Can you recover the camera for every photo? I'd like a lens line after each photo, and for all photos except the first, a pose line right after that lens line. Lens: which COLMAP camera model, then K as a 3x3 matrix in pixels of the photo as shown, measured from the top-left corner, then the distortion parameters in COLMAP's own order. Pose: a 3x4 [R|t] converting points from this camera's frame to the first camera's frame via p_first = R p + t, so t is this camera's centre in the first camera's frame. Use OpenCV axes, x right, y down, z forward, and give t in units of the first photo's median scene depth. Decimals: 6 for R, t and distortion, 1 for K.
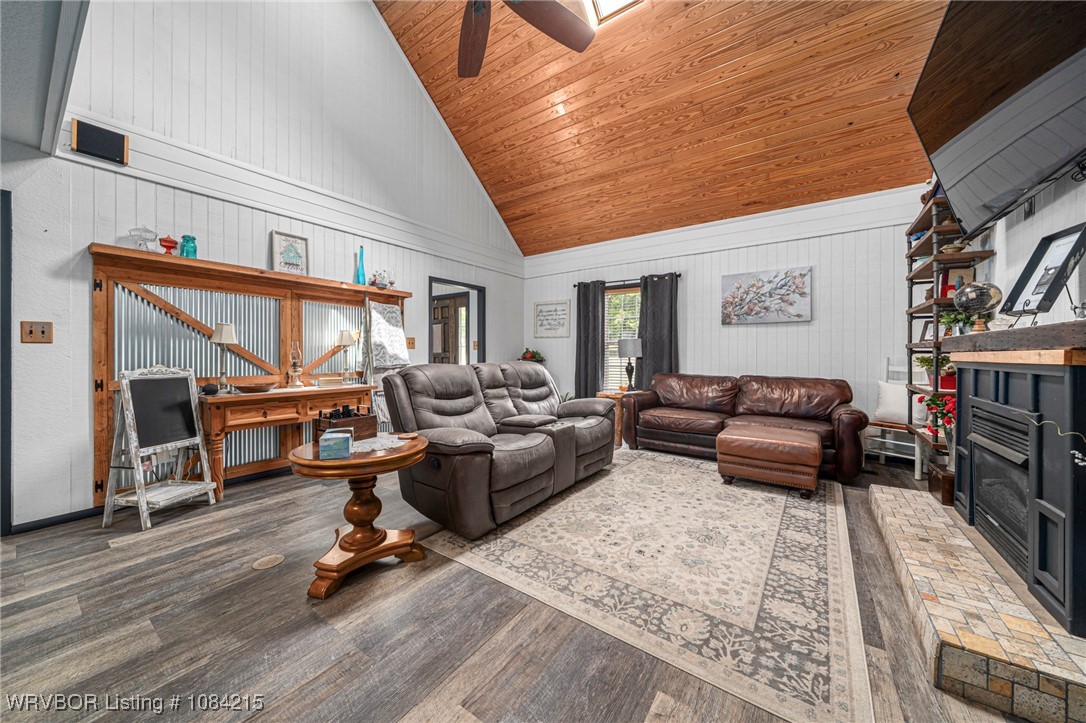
lens RADIAL K [[374.3, 0, 540.2], [0, 374.3, 352.2], [0, 0, 1]] dist [-0.007484, -0.000342]
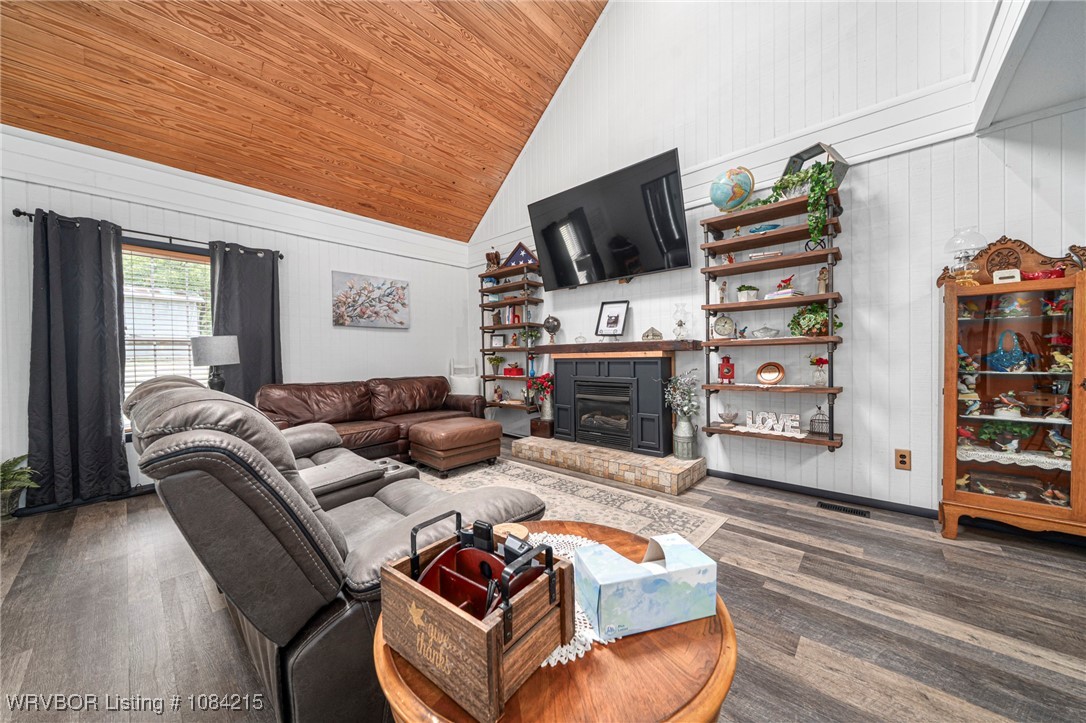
lens RADIAL K [[374.3, 0, 542.4], [0, 374.3, 359.3], [0, 0, 1]] dist [-0.007484, -0.000342]
pose [[0.121253, -0.013013, 0.992536, -0.585688], [0.009927, 0.999880, 0.011897, 0.004652], [-0.992572, 0.008410, 0.121368, 0.666611]]
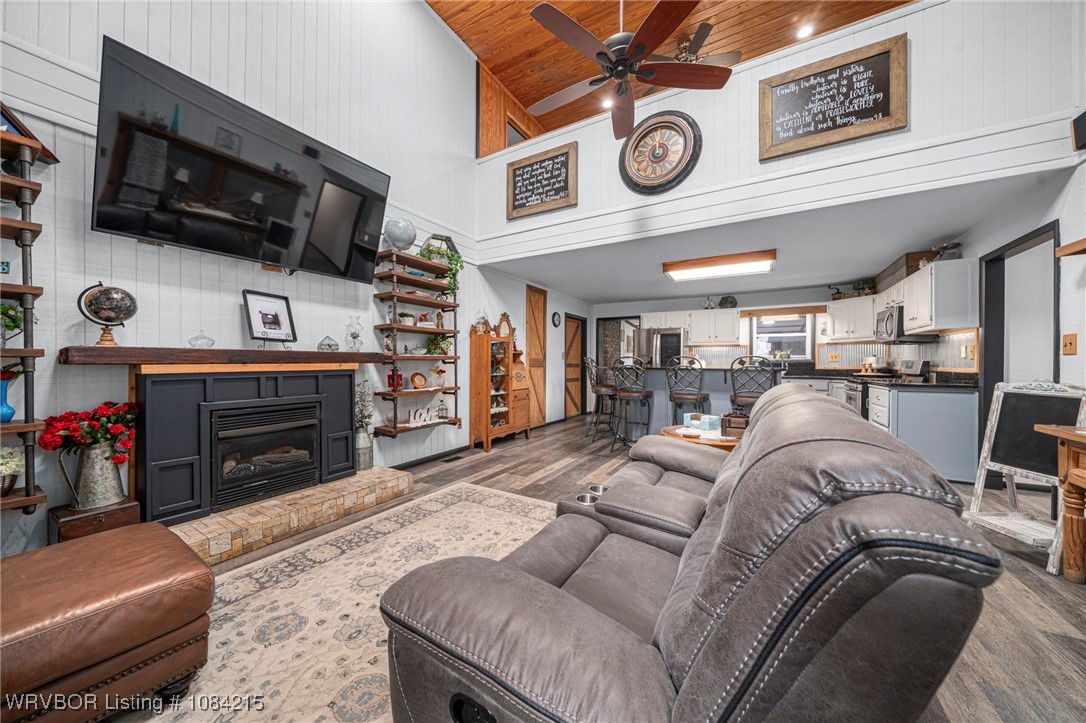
lens RADIAL K [[374.3, 0, 526.3], [0, 374.3, 365.5], [0, 0, 1]] dist [-0.007484, -0.000342]
pose [[-0.998709, 0.000873, -0.050794, 0.171206], [0.000779, 0.999998, 0.001879, 0.001218], [0.050796, 0.001837, -0.998707, 1.591022]]
